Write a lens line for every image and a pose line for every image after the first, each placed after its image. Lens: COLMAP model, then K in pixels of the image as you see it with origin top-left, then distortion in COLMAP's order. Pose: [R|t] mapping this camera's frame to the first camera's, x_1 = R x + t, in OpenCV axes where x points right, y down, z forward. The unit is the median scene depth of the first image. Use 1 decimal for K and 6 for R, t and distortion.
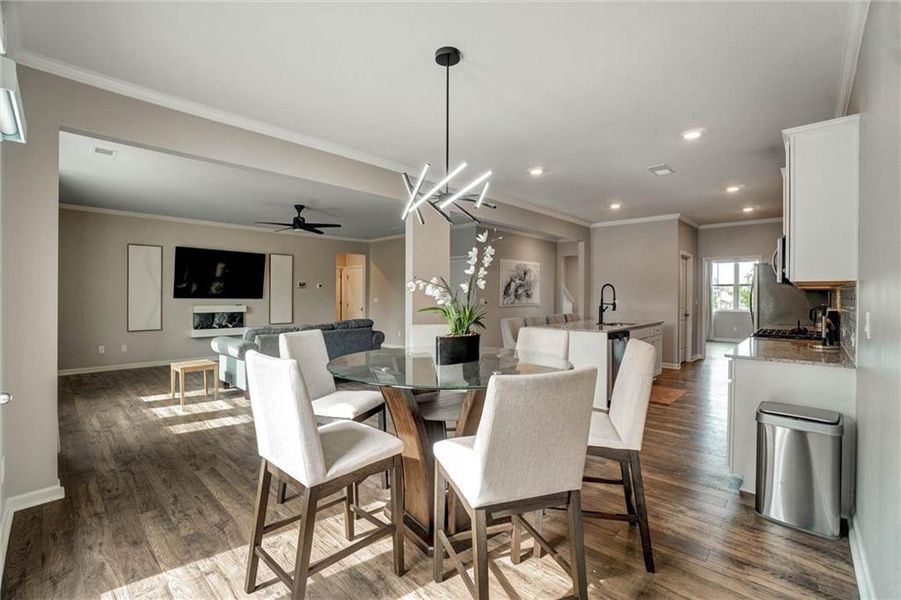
lens RADIAL K [[386.3, 0, 453.4], [0, 386.3, 294.3], [0, 0, 1]] dist [-0.061638, 0.000098]
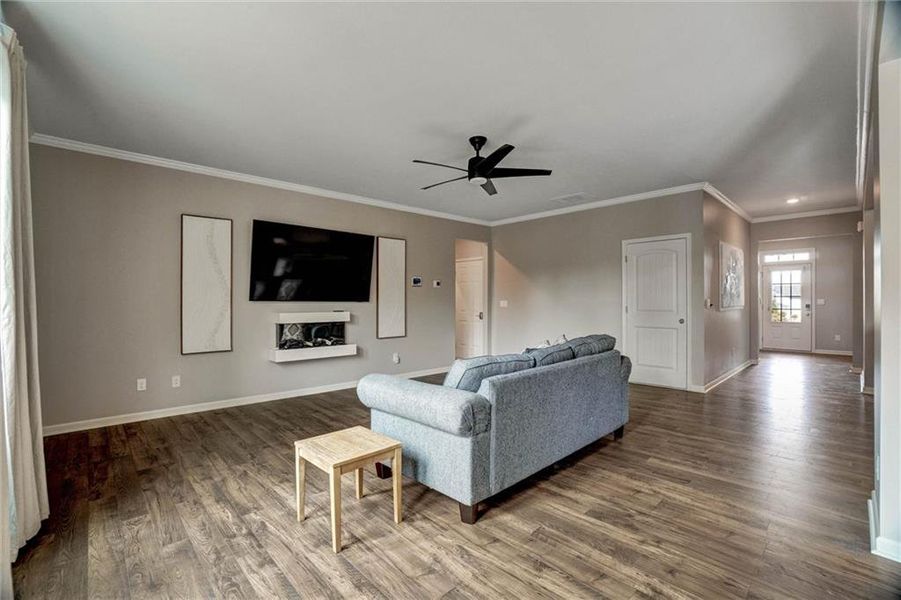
lens RADIAL K [[395.6, 0, 433.5], [0, 395.6, 299.0], [0, 0, 1]] dist [-0.046843, 0.019716]
pose [[0.995826, -0.008083, -0.090911, -0.336427], [0.007801, 0.999964, -0.003458, 0.010116], [0.090936, 0.002734, 0.995853, 0.322111]]
